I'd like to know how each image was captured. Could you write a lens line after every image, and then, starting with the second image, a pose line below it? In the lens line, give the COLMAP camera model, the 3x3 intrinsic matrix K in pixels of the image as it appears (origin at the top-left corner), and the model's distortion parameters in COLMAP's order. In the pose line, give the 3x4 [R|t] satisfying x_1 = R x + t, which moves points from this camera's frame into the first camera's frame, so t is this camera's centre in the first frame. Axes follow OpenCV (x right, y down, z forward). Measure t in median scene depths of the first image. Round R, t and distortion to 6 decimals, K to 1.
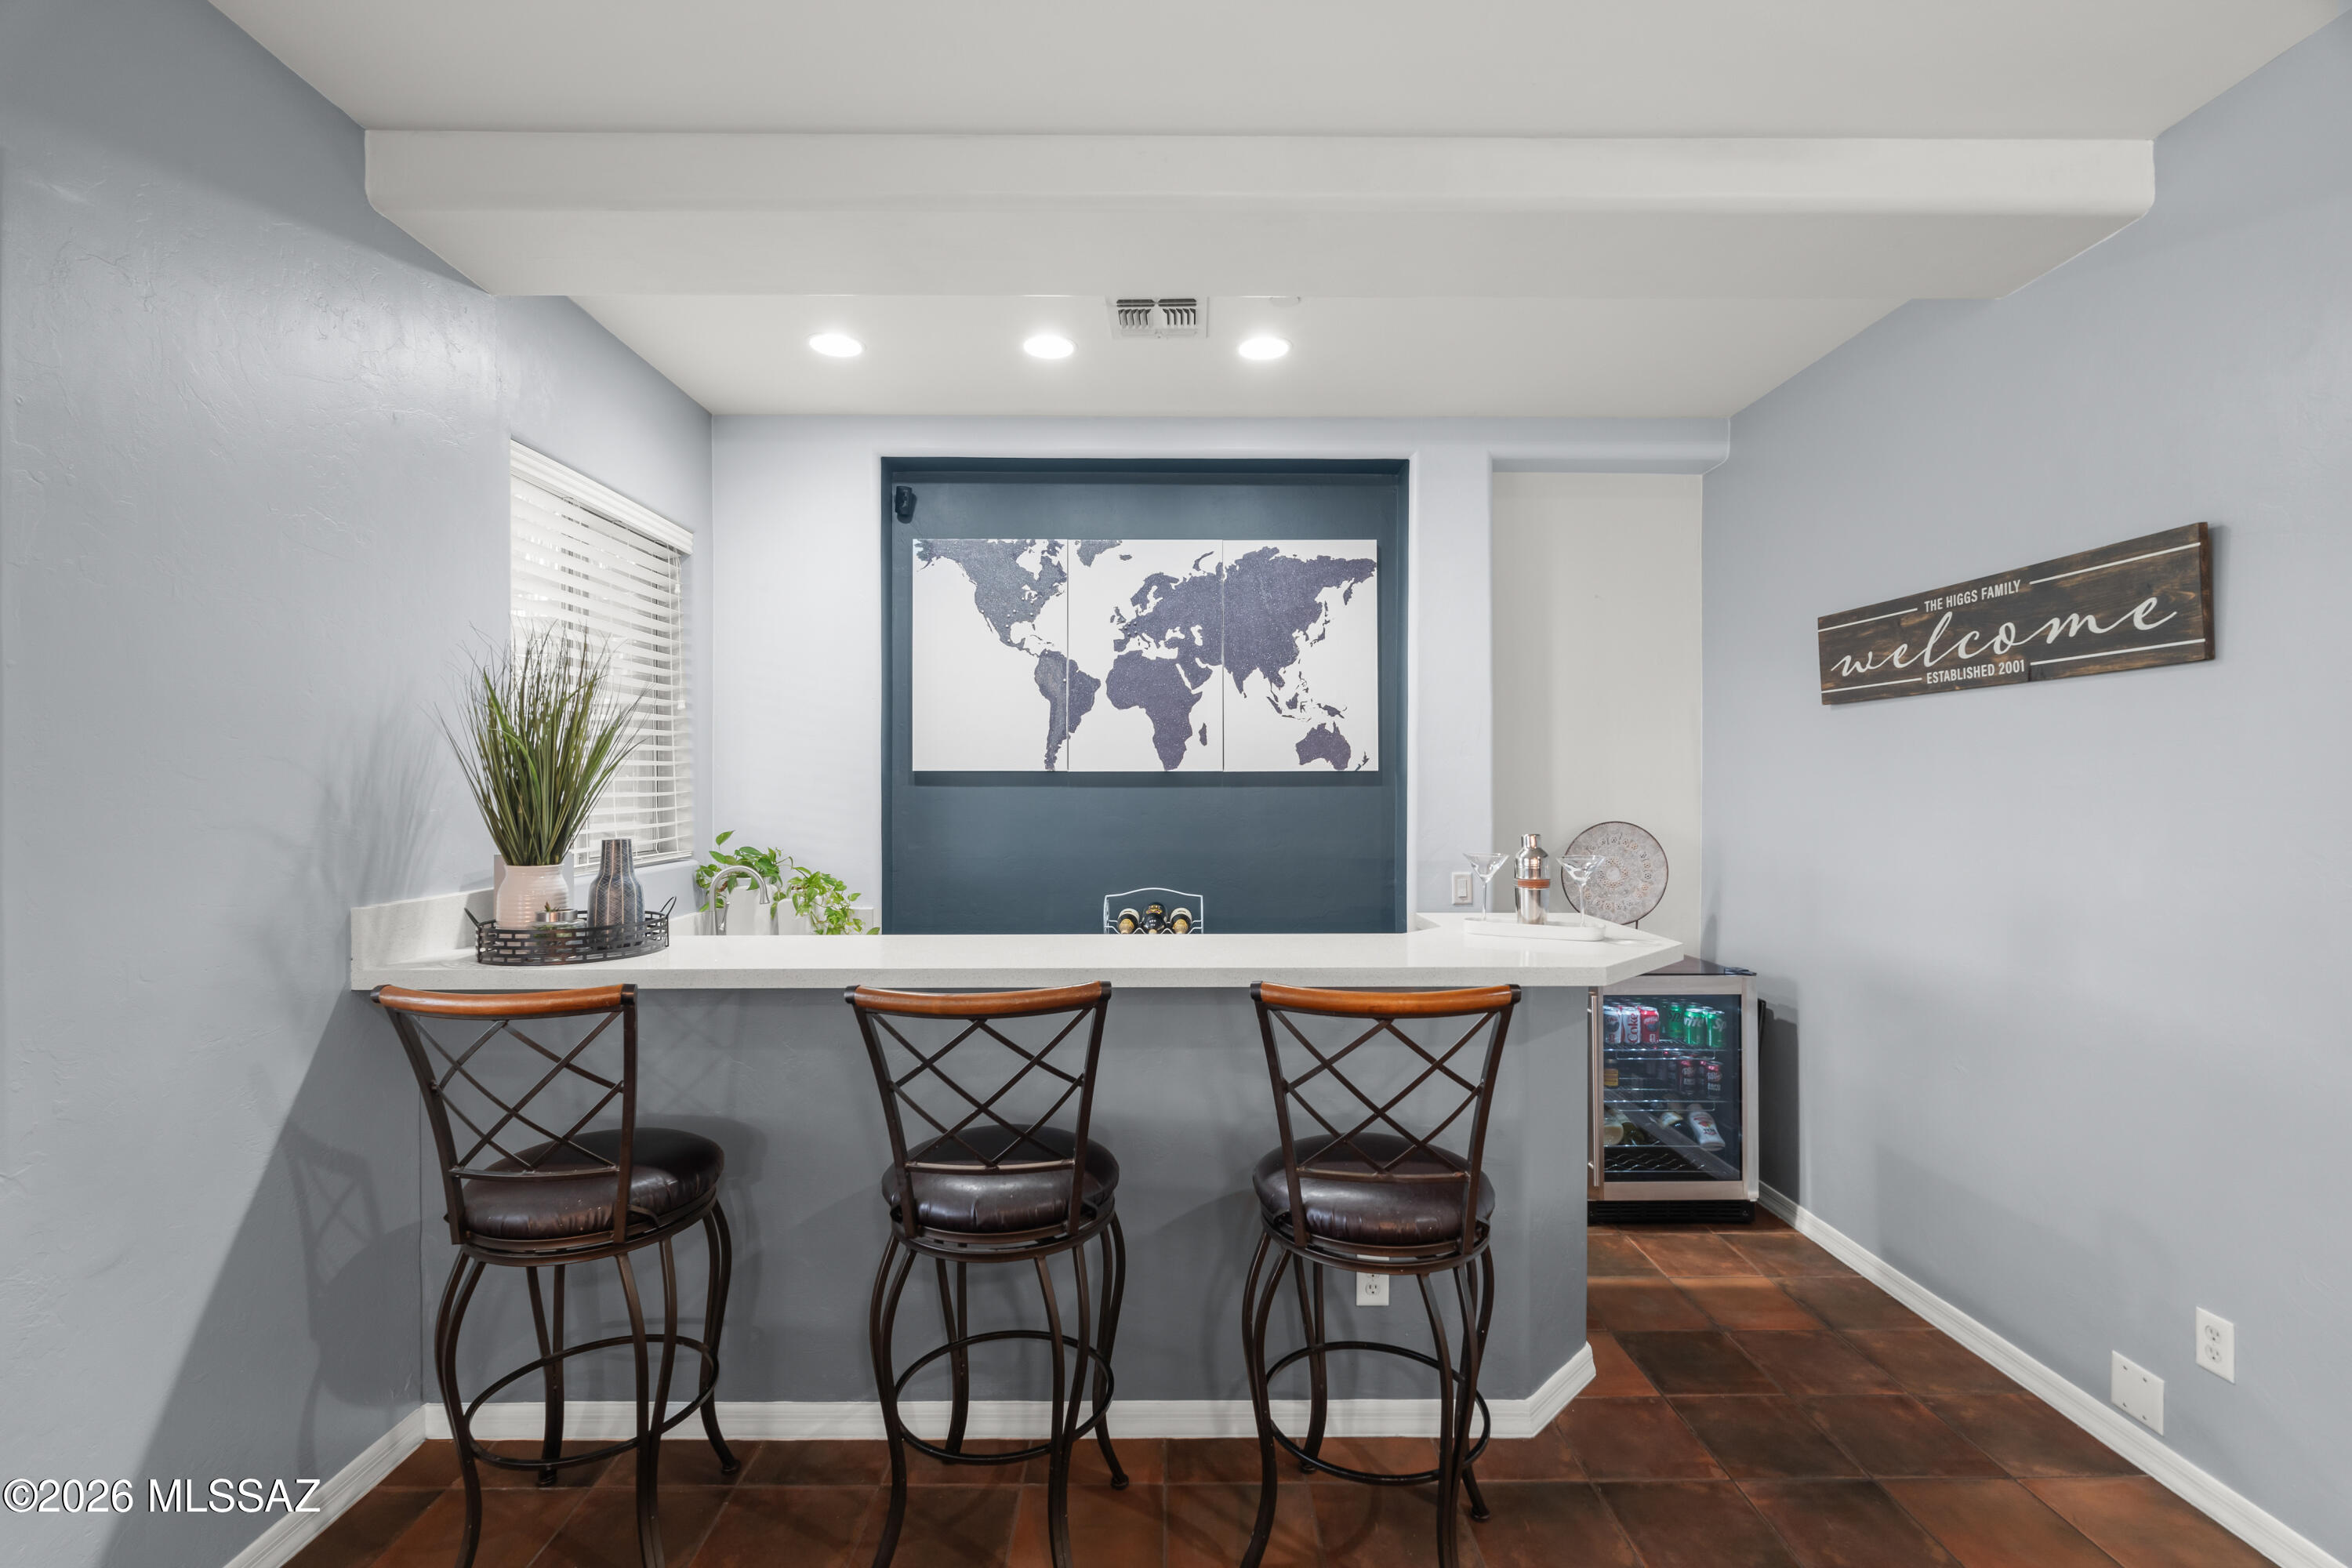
lens RADIAL K [[1028.2, 0, 1172.2], [0, 1028.2, 790.6], [0, 0, 1]] dist [-0.002265, -0.000632]
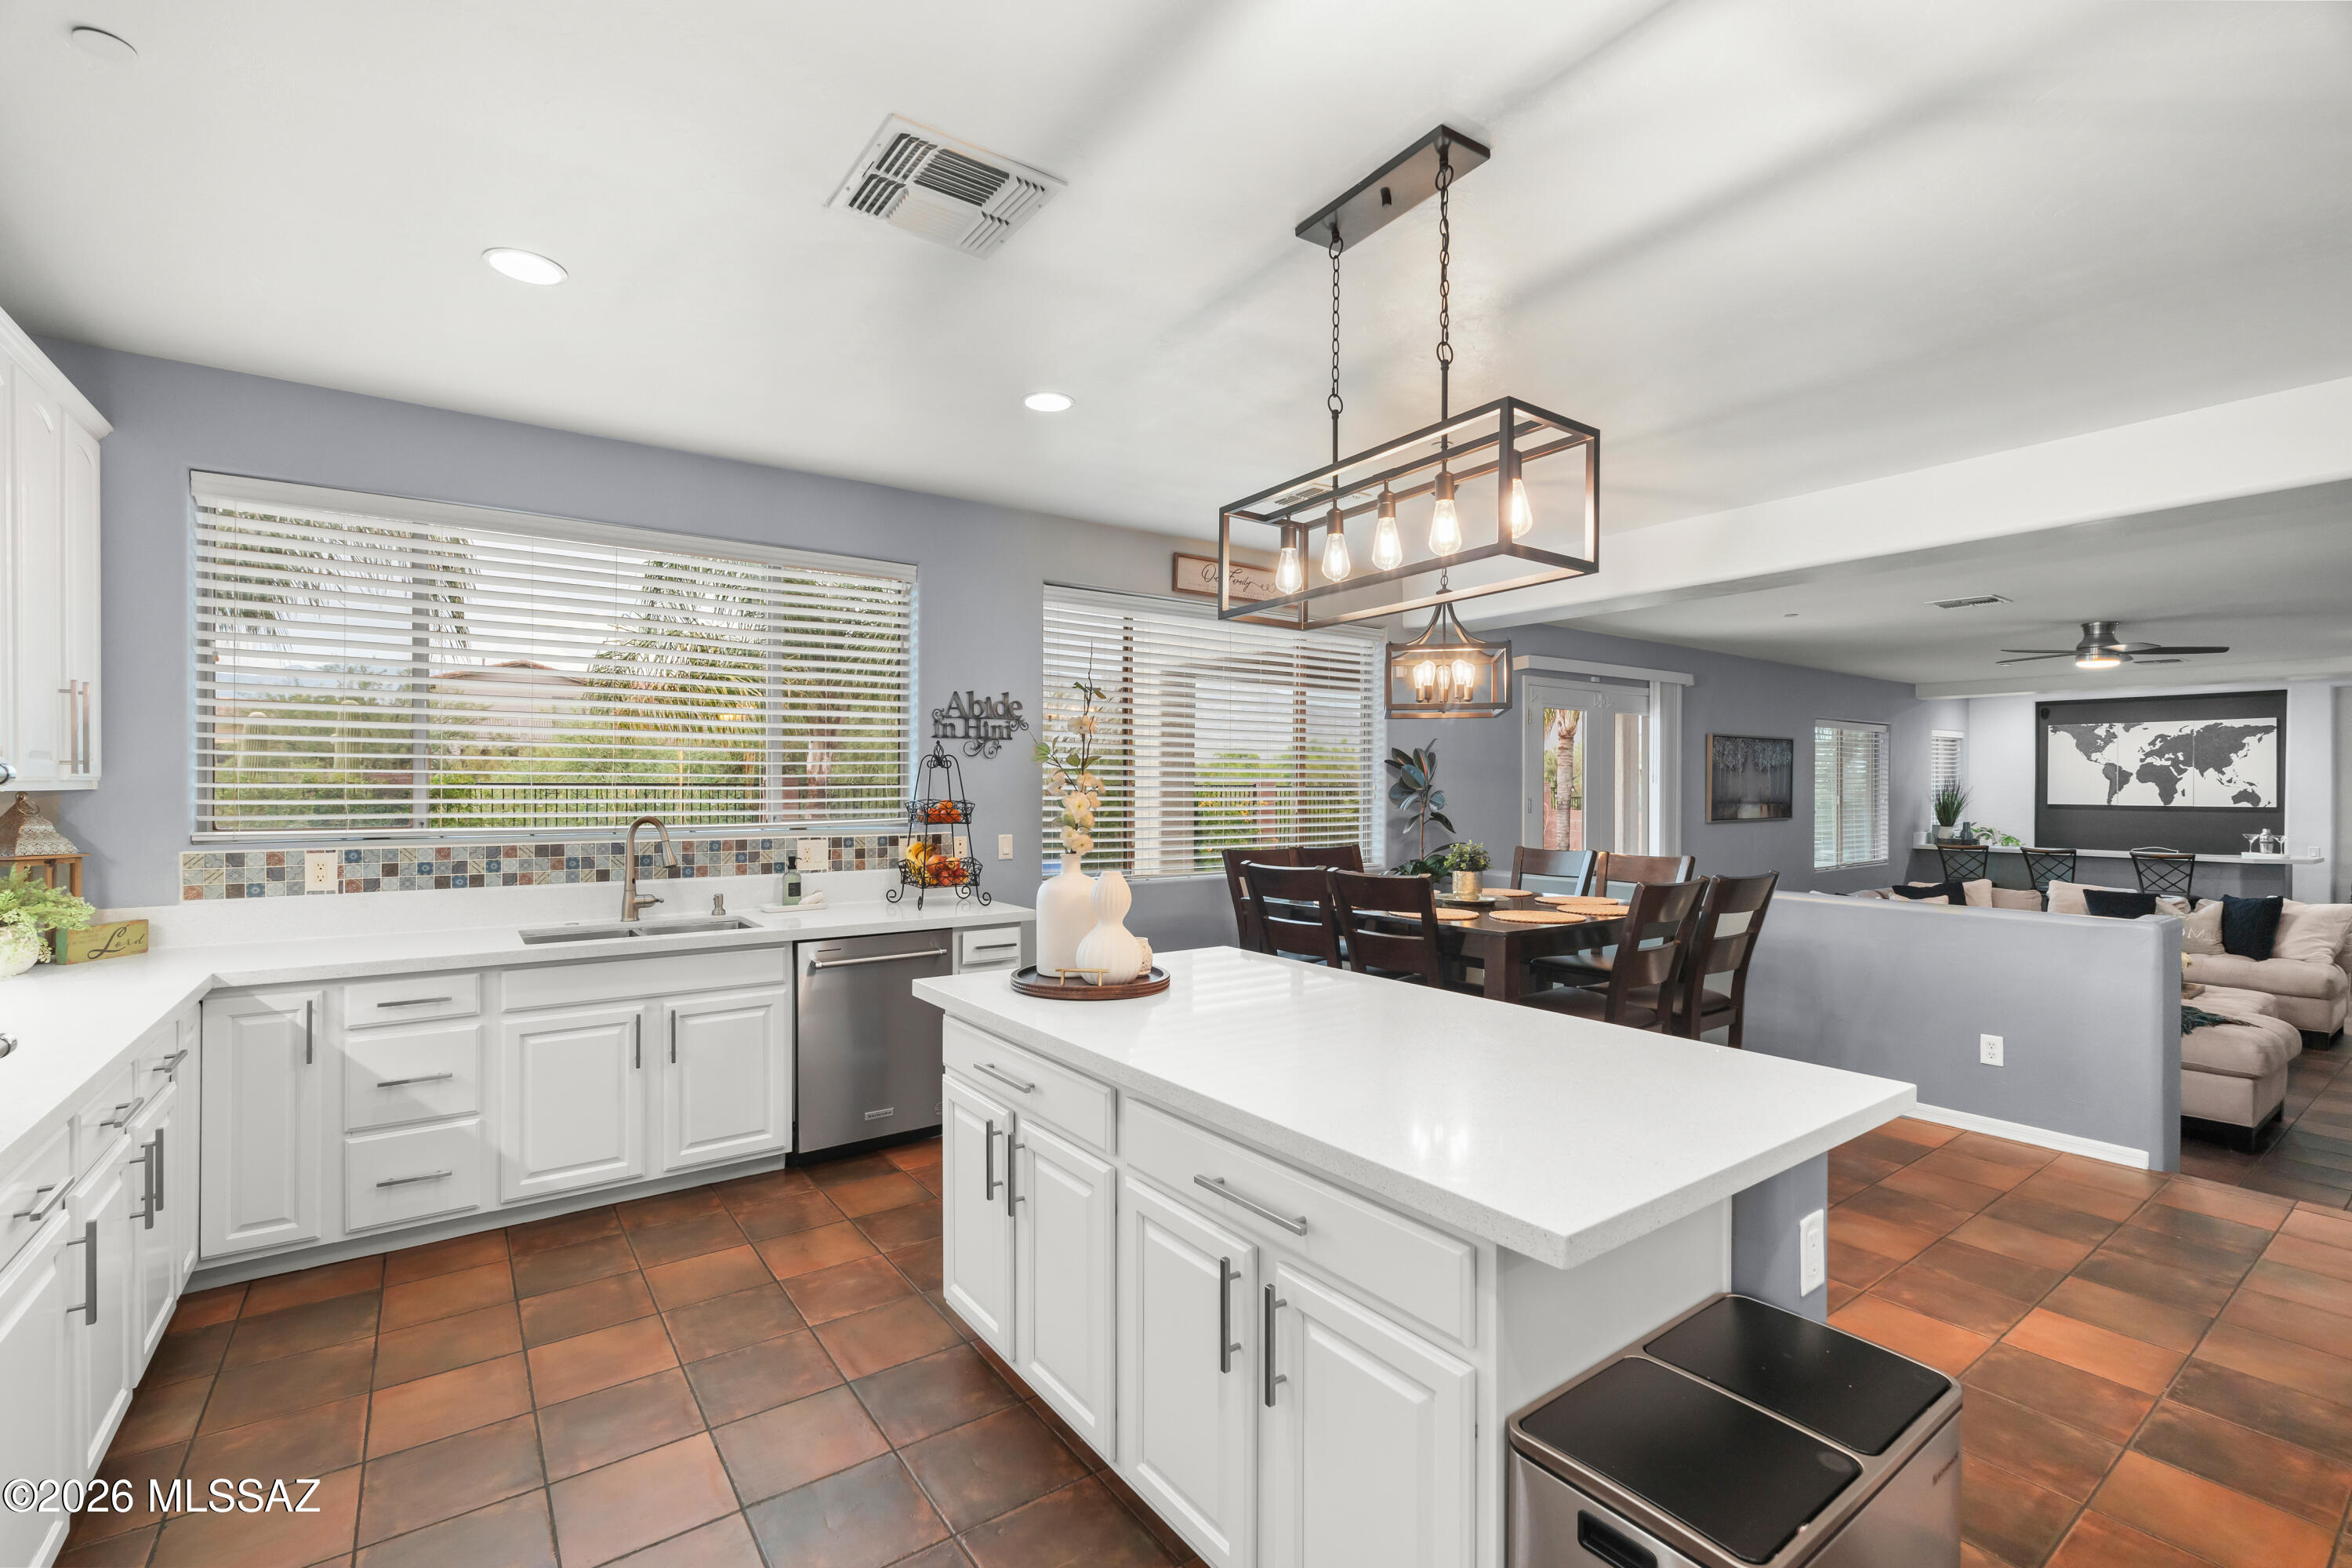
lens RADIAL K [[1028.2, 0, 1172.2], [0, 1028.2, 790.6], [0, 0, 1]] dist [-0.002265, -0.000632]
pose [[0.577765, 0.006861, -0.816174, 0.699546], [-0.005802, 0.999974, 0.004298, -0.055950], [0.816182, 0.002252, 0.577790, -2.755203]]
